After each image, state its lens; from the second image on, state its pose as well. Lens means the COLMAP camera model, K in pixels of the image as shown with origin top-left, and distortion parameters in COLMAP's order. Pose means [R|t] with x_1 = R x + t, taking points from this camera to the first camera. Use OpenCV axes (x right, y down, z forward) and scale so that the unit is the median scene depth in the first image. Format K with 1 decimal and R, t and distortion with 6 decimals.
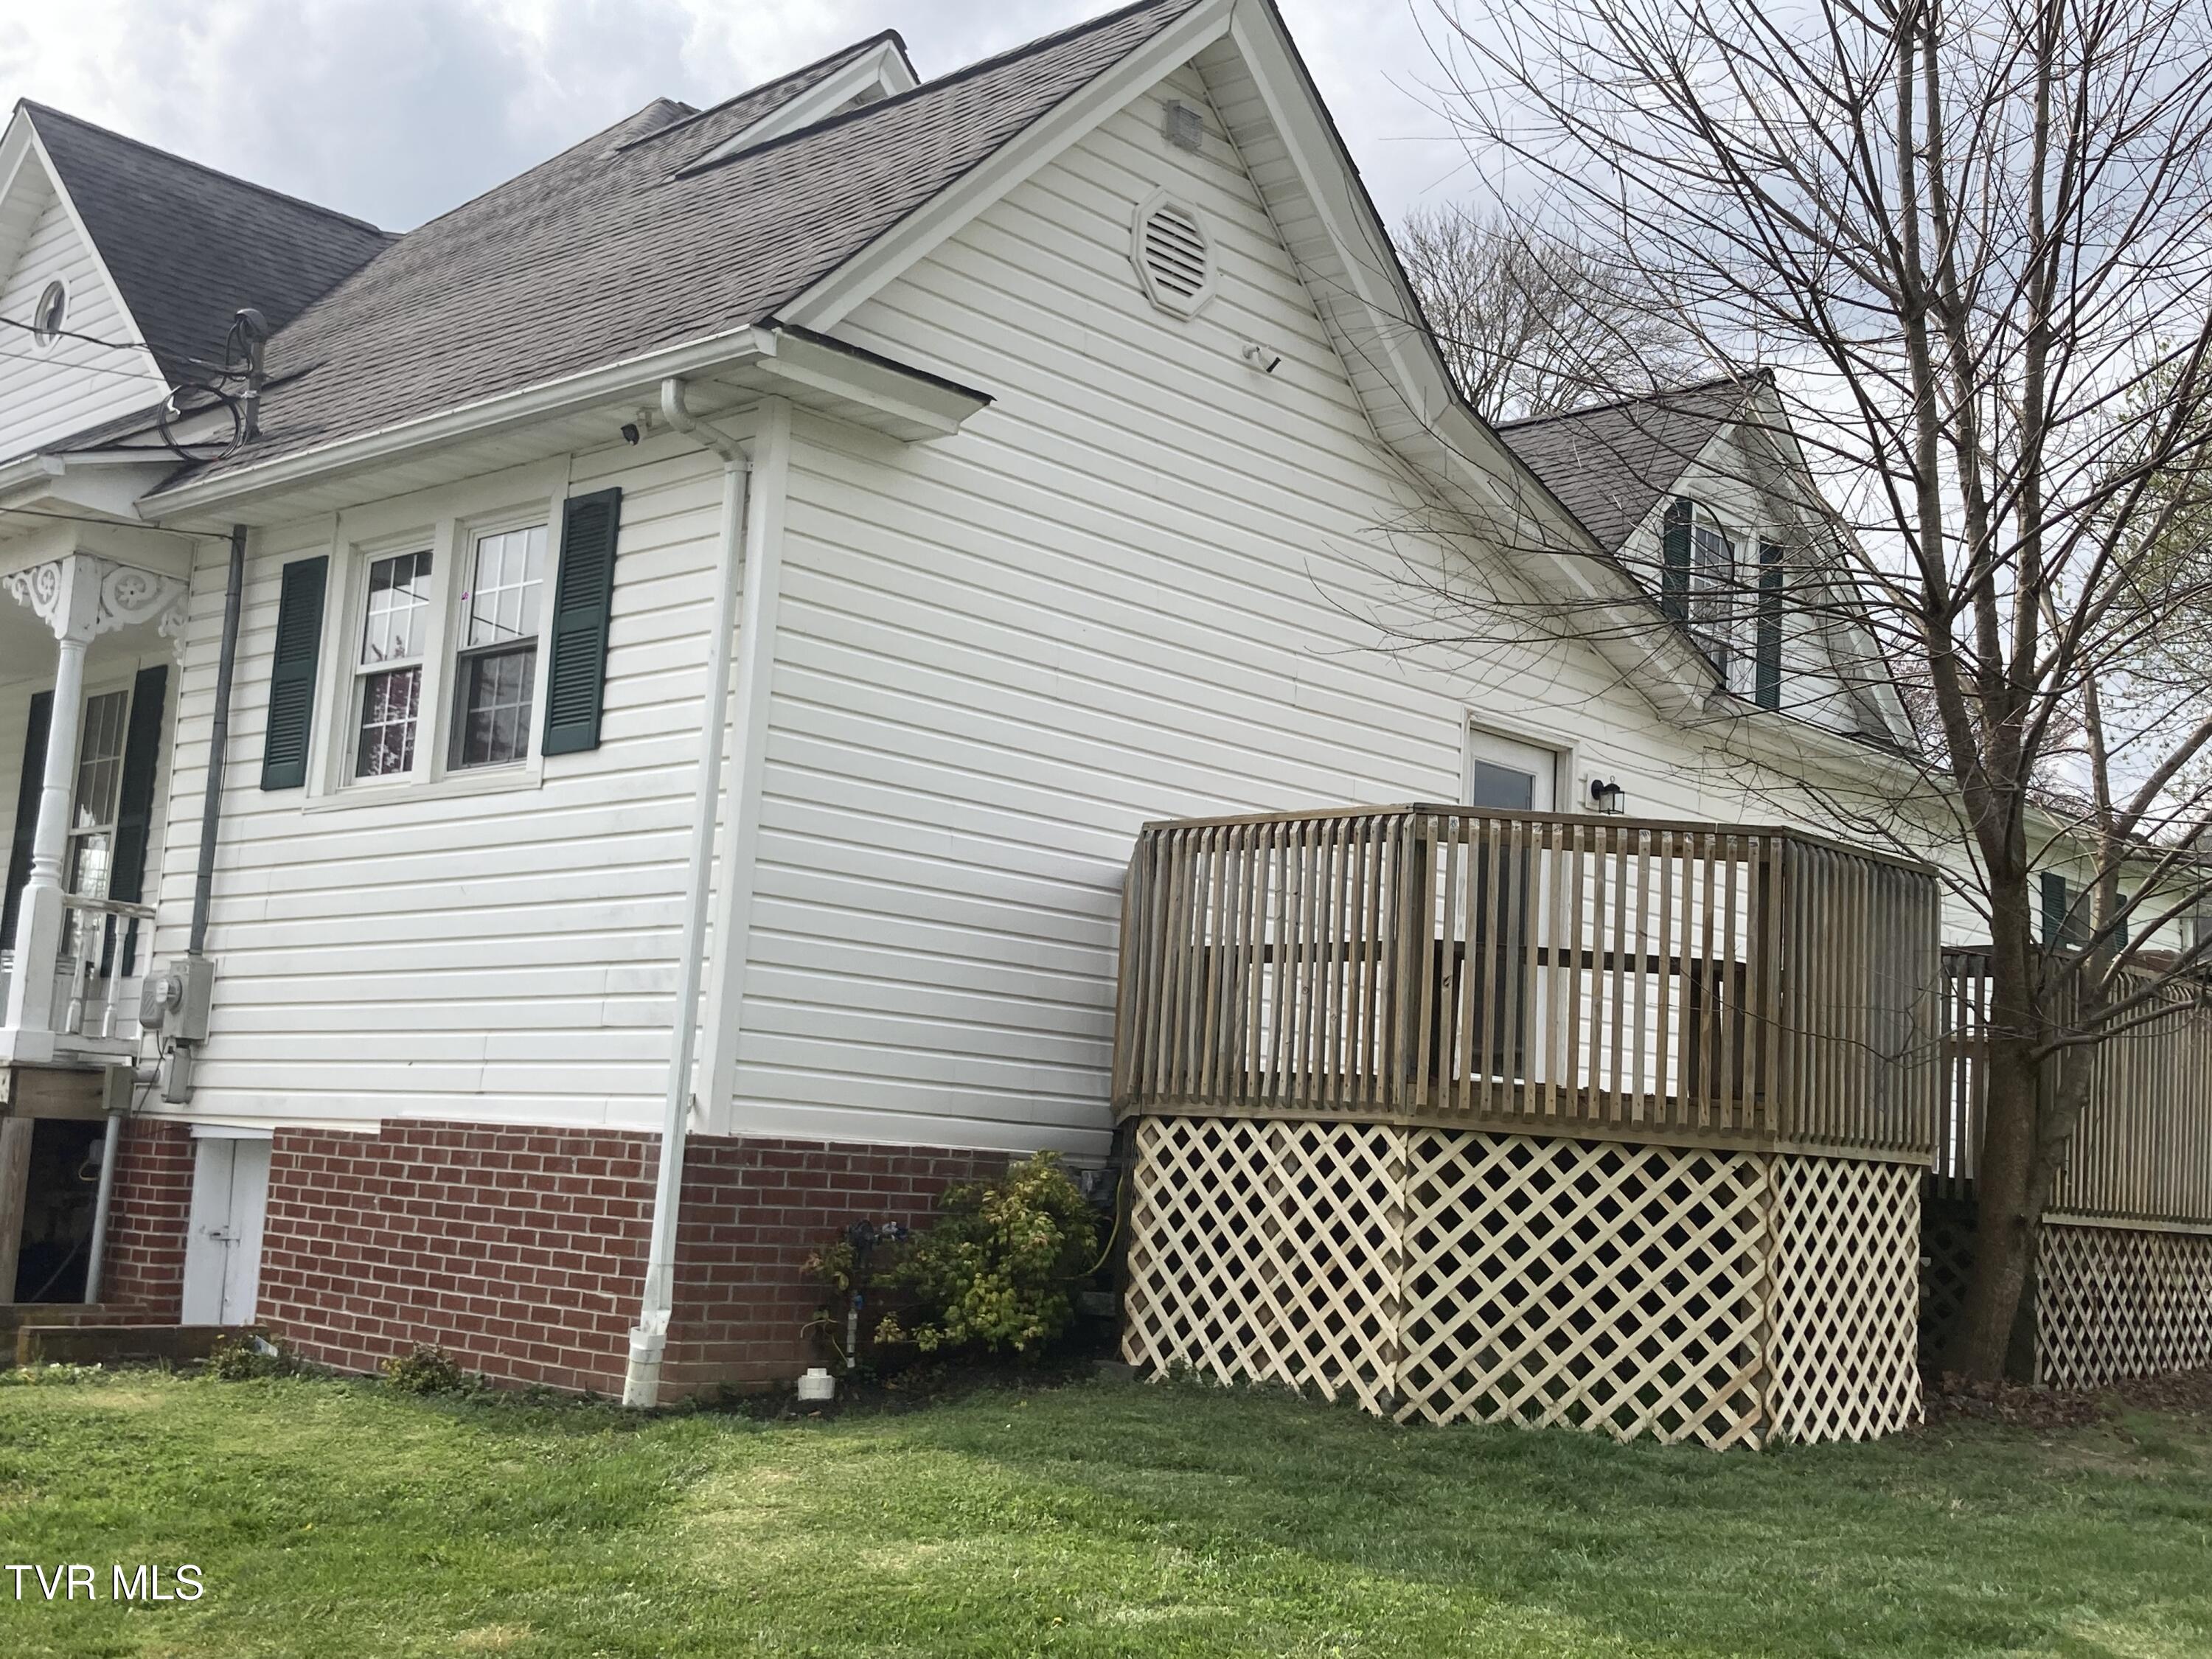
lens RADIAL K [[2577.0, 0, 1105.0], [0, 2577.0, 828.6], [0, 0, 1]] dist [-0.005881, 0.000000]
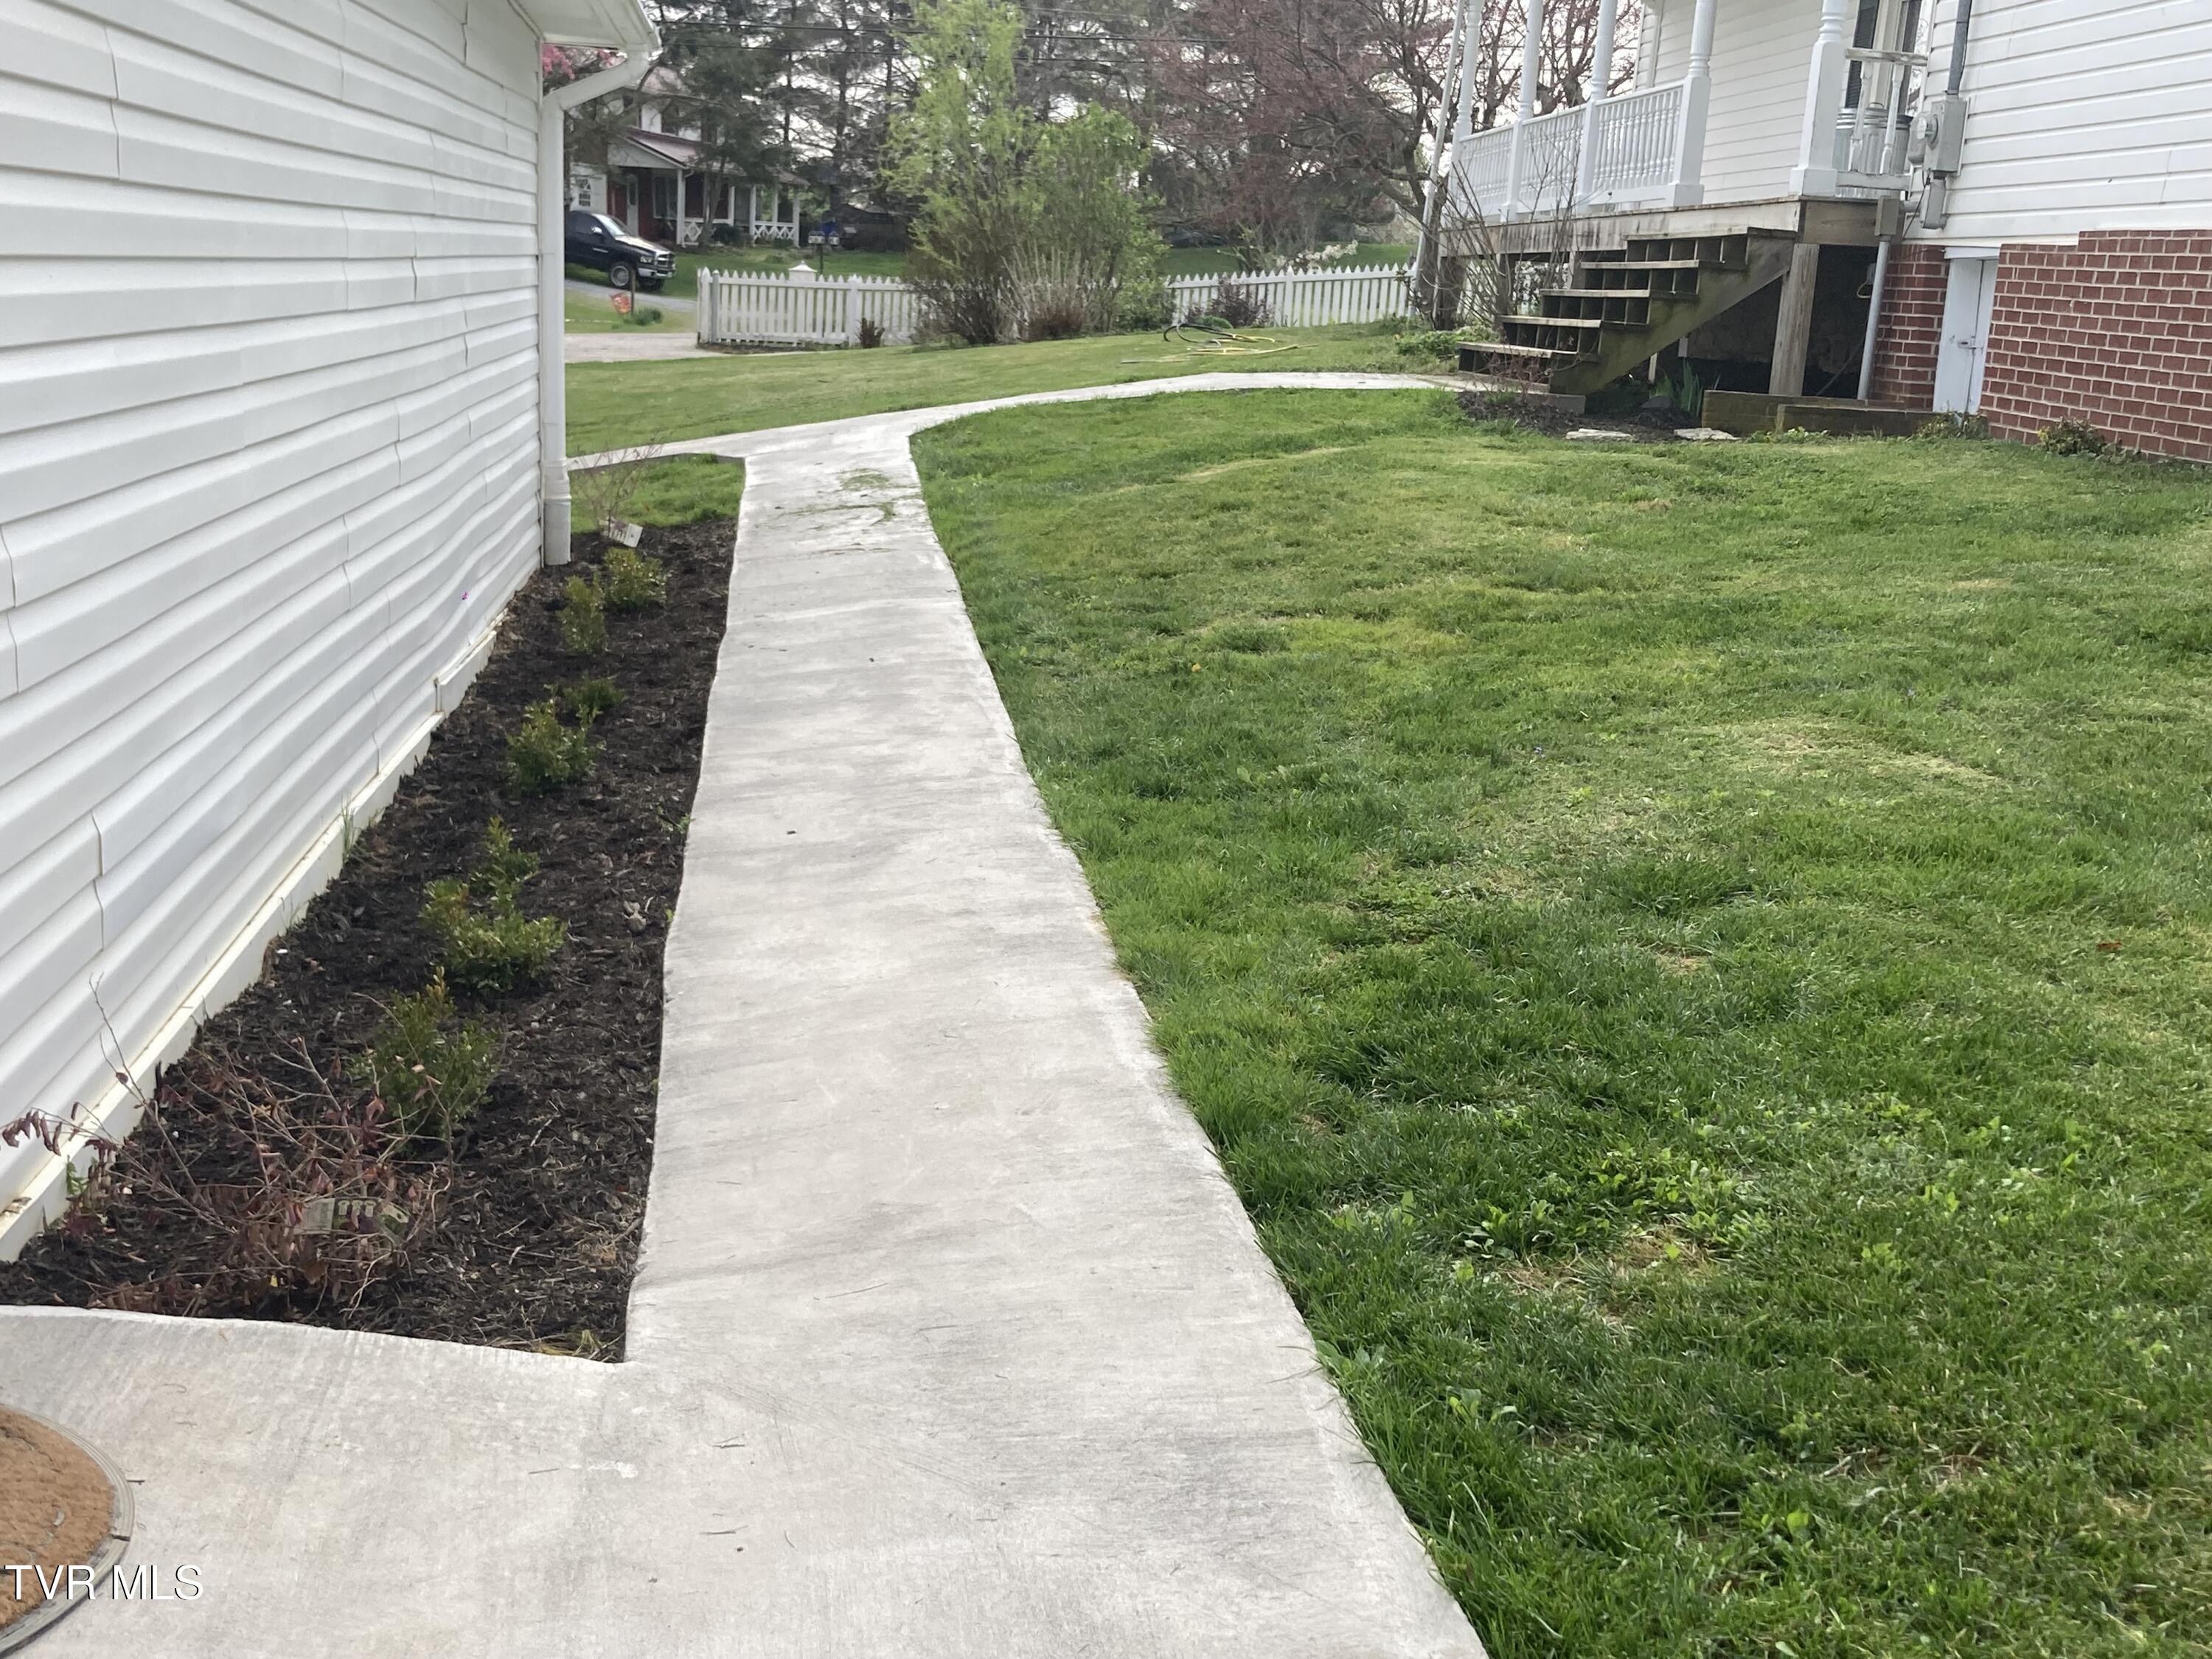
lens RADIAL K [[2577.0, 0, 1106.1], [0, 2577.0, 829.7], [0, 0, 1]] dist [-0.005881, 0.000000]
pose [[0.746956, 0.129199, -0.652200, 0.155317], [0.076496, 0.957724, 0.277332, 0.016500], [0.660459, -0.257045, 0.705494, -0.134611]]
